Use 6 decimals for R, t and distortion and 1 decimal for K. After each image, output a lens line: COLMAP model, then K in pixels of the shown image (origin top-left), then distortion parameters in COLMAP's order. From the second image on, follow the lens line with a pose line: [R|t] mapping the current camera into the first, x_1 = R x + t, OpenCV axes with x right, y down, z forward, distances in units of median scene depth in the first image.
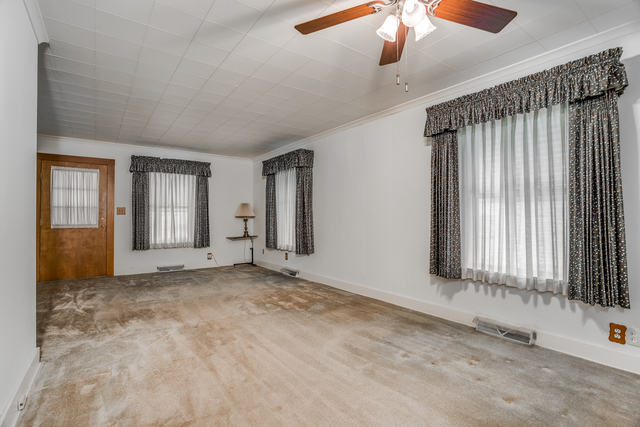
lens RADIAL K [[303.6, 0, 311.7], [0, 303.6, 213.8], [0, 0, 1]] dist [-0.050393, 0.024552]
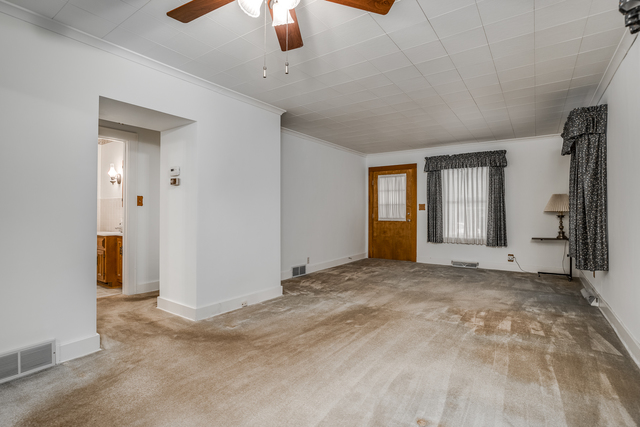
lens RADIAL K [[303.6, 0, 311.7], [0, 303.6, 213.8], [0, 0, 1]] dist [-0.050393, 0.024552]
pose [[0.343925, 0.007069, -0.938970, 0.321803], [0.008257, 0.999910, 0.010552, 0.000959], [0.938961, -0.011382, 0.343836, 0.210029]]
